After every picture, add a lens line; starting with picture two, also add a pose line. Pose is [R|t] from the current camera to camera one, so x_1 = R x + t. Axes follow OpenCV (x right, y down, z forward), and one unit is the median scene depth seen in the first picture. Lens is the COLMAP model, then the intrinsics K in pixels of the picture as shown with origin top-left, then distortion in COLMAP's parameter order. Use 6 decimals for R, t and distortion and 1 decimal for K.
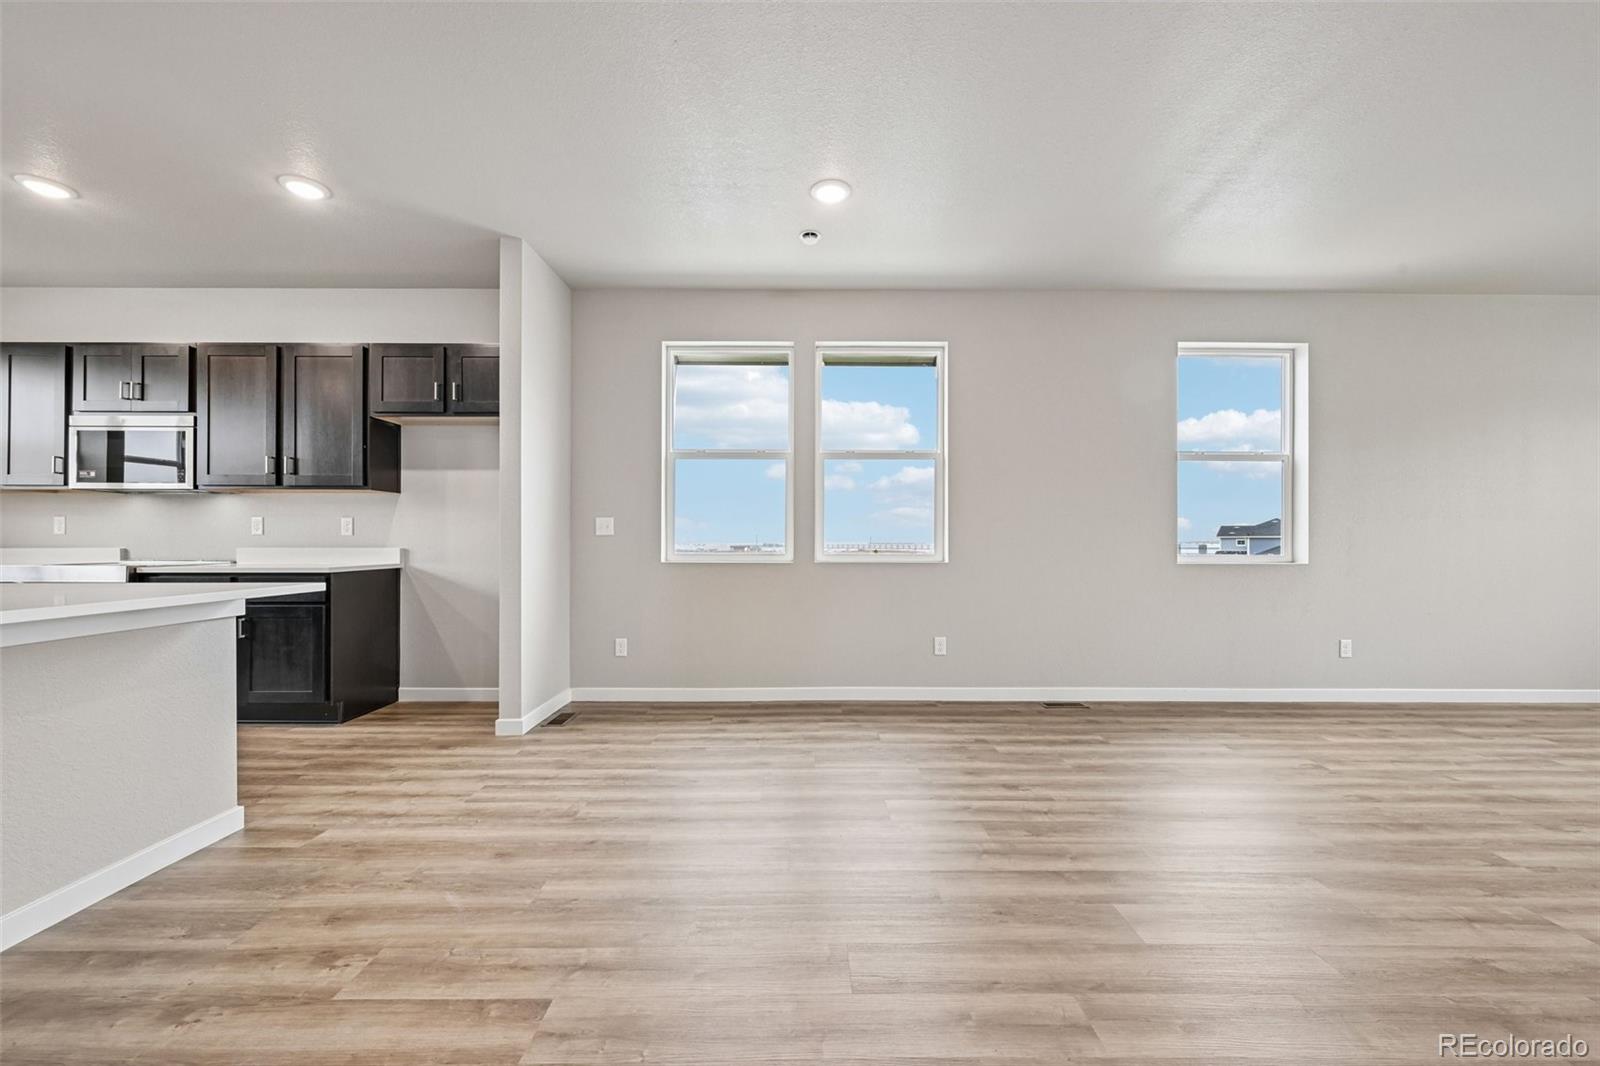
lens RADIAL K [[624.2, 0, 801.1], [0, 624.2, 539.4], [0, 0, 1]] dist [-0.000730, 0.000212]
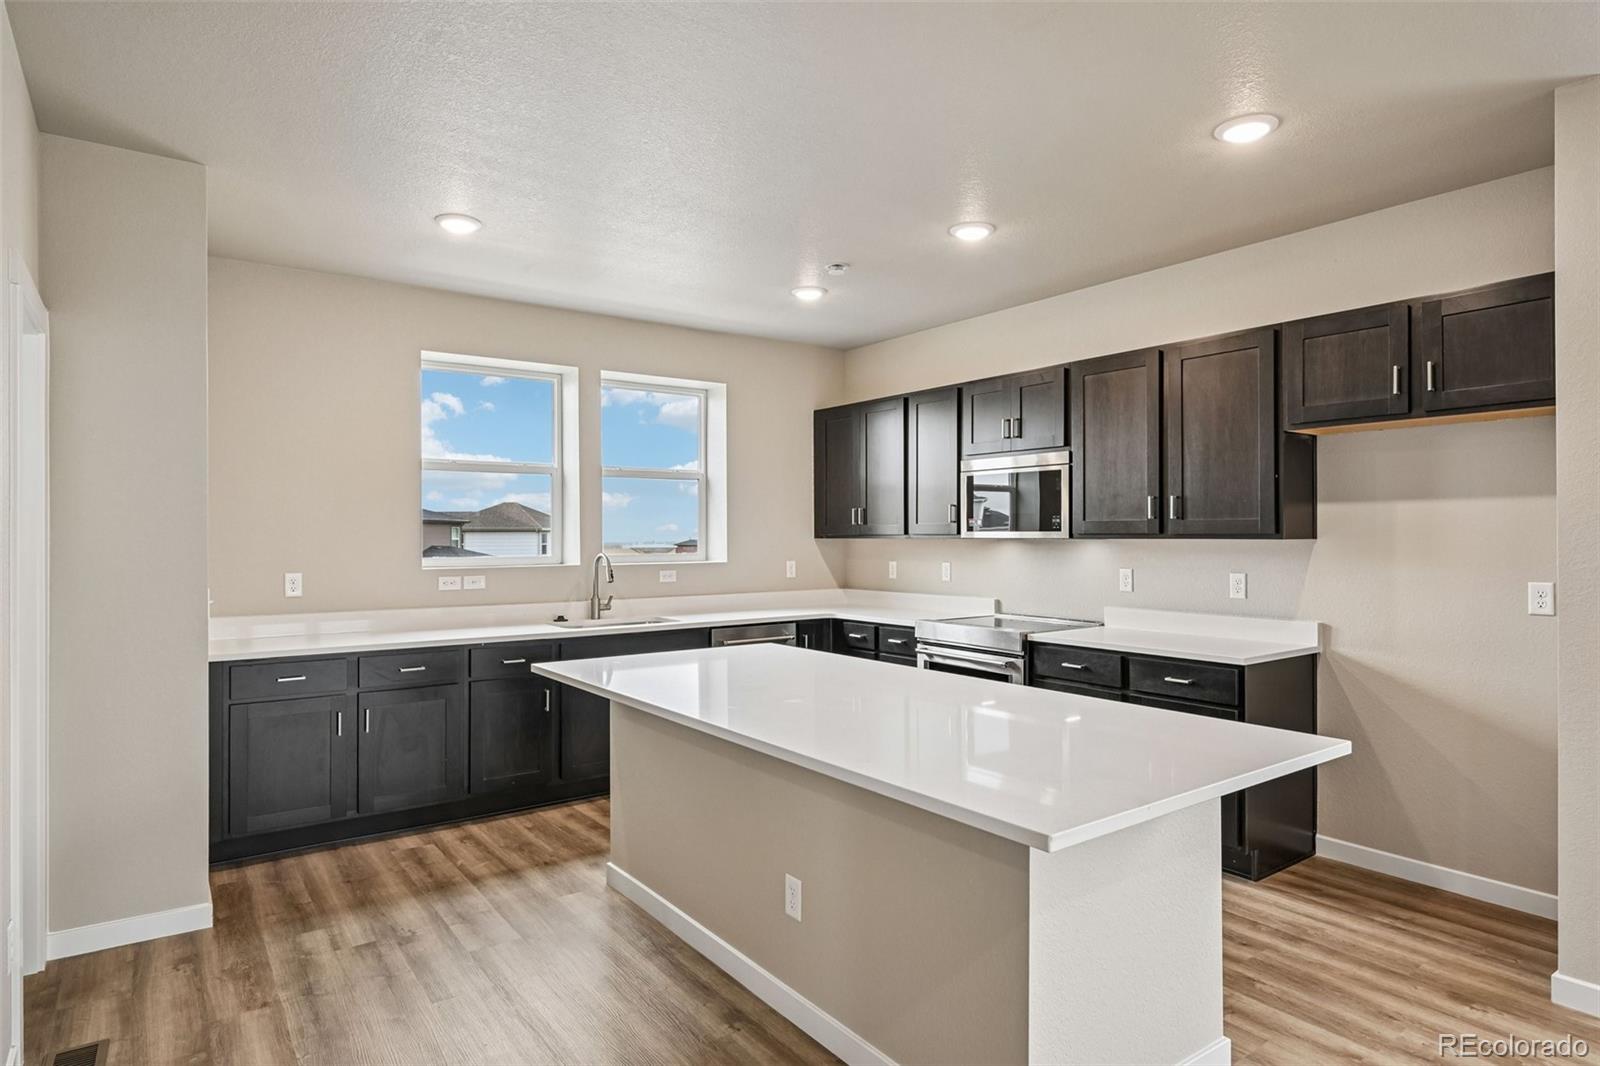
lens RADIAL K [[890.1, 0, 809.8], [0, 890.1, 536.0], [0, 0, 1]] dist [-0.004052, 0.000628]
pose [[0.594008, -0.000398, -0.804459, -0.223588], [0.005021, 0.999982, 0.003213, -0.089973], [0.804443, -0.005948, 0.594000, 0.014127]]
